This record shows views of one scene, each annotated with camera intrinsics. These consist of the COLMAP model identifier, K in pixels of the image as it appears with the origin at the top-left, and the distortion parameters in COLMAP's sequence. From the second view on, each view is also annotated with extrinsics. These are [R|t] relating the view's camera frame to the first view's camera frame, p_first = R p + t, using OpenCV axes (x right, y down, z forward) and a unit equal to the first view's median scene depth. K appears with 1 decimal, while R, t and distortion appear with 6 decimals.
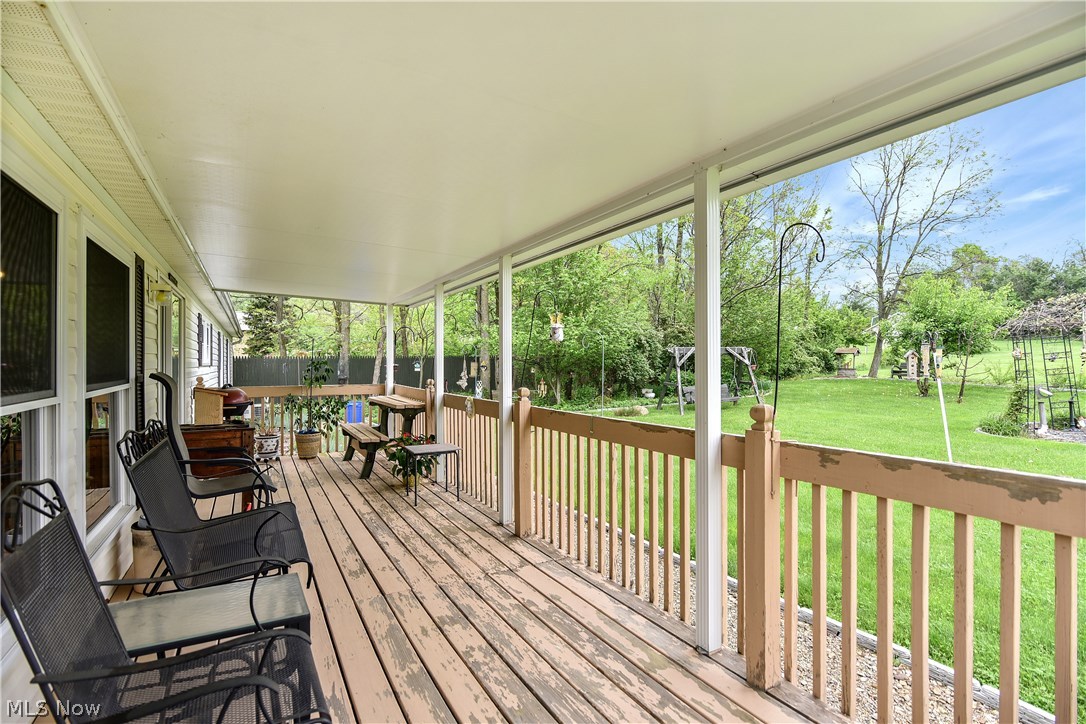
lens RADIAL K [[525.5, 0, 543.0], [0, 525.5, 362.0], [0, 0, 1]] dist [-0.017167, 0.000613]
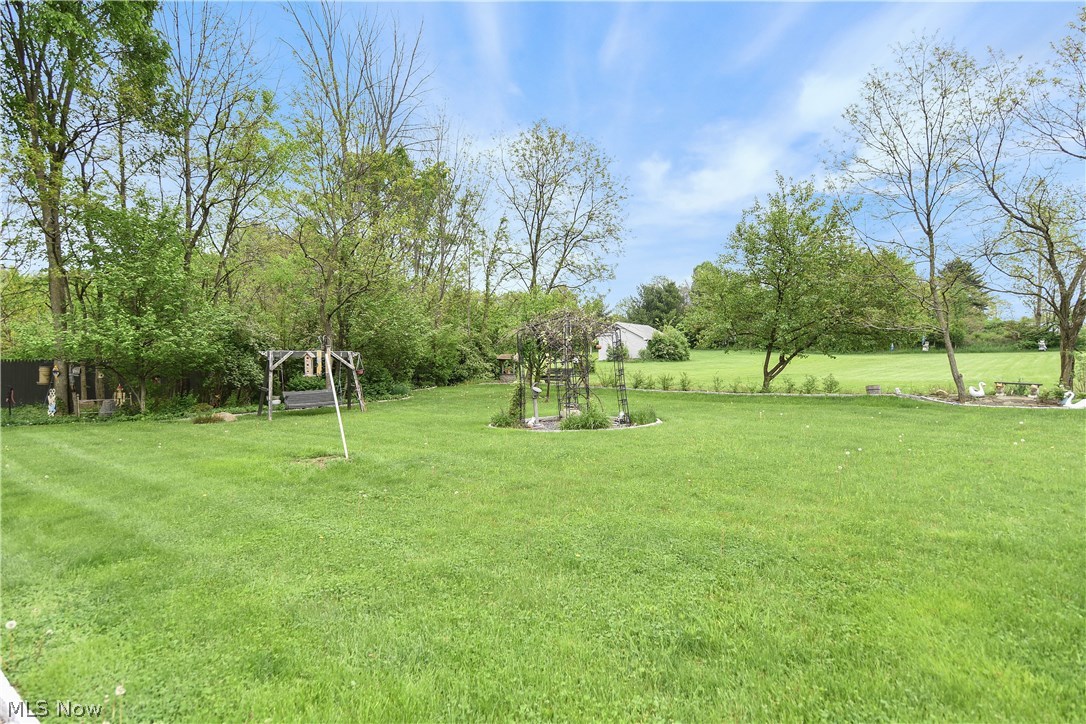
lens RADIAL K [[594.0, 0, 543.0], [0, 594.0, 362.0], [0, 0, 1]] dist [-0.004976, -0.000620]
pose [[0.923861, 0.005253, 0.382692, 0.291165], [0.000065, 0.999904, -0.013882, 0.007651], [-0.382728, 0.012850, 0.923772, -0.189599]]
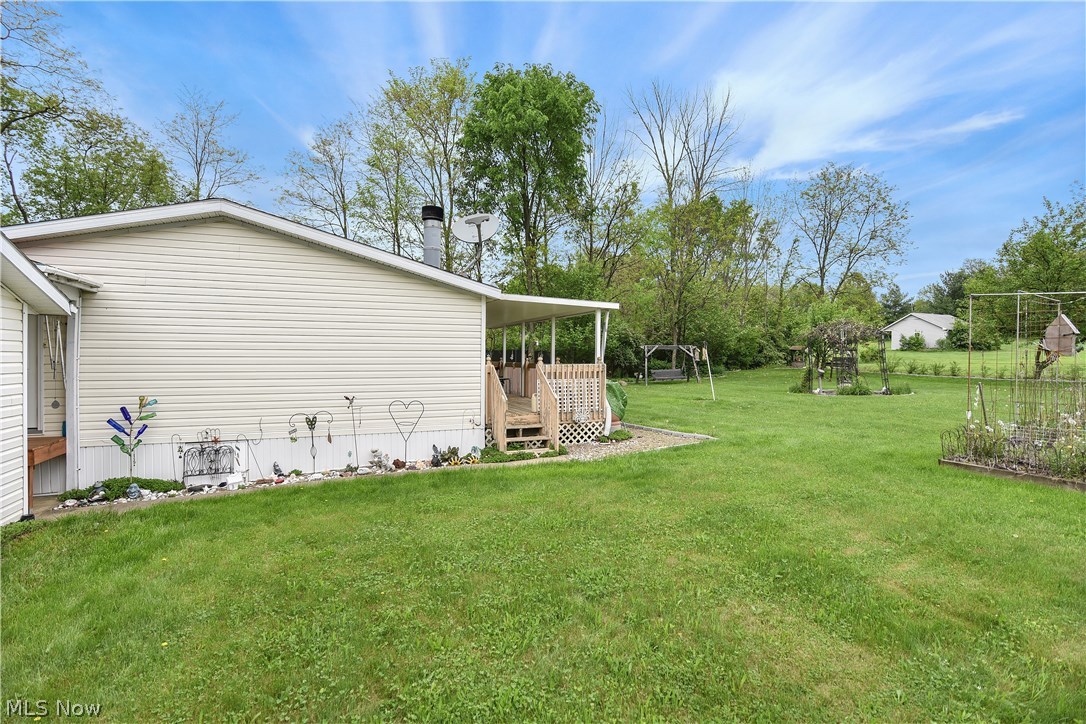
lens RADIAL K [[525.5, 0, 543.0], [0, 525.5, 362.0], [0, 0, 1]] dist [-0.017167, 0.000613]
pose [[0.993364, 0.009988, -0.114575, 0.120557], [-0.008704, 0.999894, 0.011702, 0.007000], [0.114679, -0.010627, 0.993346, -0.644365]]
